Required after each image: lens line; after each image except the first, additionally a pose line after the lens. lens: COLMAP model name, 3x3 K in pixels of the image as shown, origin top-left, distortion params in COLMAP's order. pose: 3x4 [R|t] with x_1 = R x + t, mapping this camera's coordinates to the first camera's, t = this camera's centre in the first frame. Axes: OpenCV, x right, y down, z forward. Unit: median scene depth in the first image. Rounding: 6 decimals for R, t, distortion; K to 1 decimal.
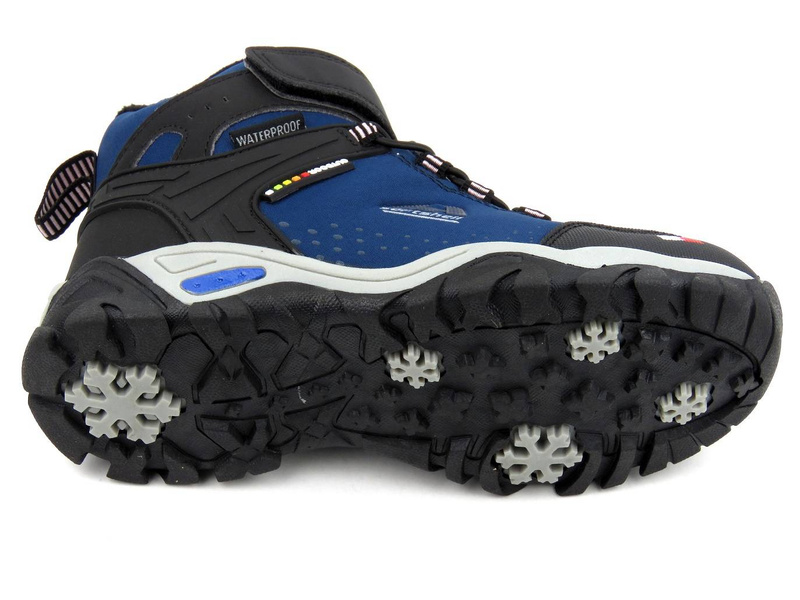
lens RADIAL K [[1955.2, 0, 400.0], [0, 1955.2, 300.0], [0, 0, 1]] dist [-0.072803, -0.350006]
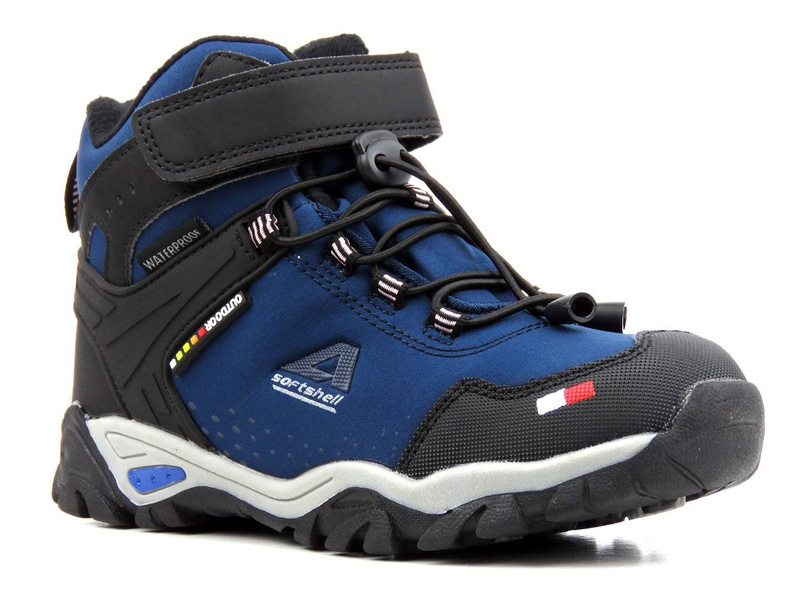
lens RADIAL K [[3190.2, 0, 400.0], [0, 3190.2, 300.0], [0, 0, 1]] dist [-0.036976, -1.386003]
pose [[0.794361, 0.001044, -0.607445, 0.940392], [0.452006, 0.667042, 0.592238, -0.925335], [0.405810, -0.745019, 0.529400, 0.267583]]
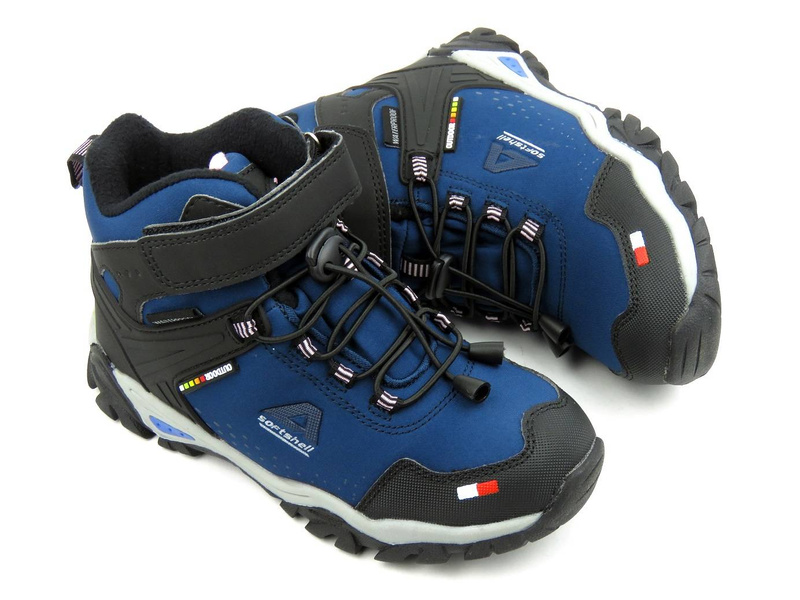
lens RADIAL K [[1736.5, 0, 458.0], [0, 1736.5, 299.8], [0, 0, 1]] dist [-0.009179, -0.142872]
pose [[0.885442, 0.298226, -0.356446, 0.491611], [0.328868, 0.139872, 0.933960, -1.084997], [0.328388, -0.944191, 0.025771, 1.090717]]
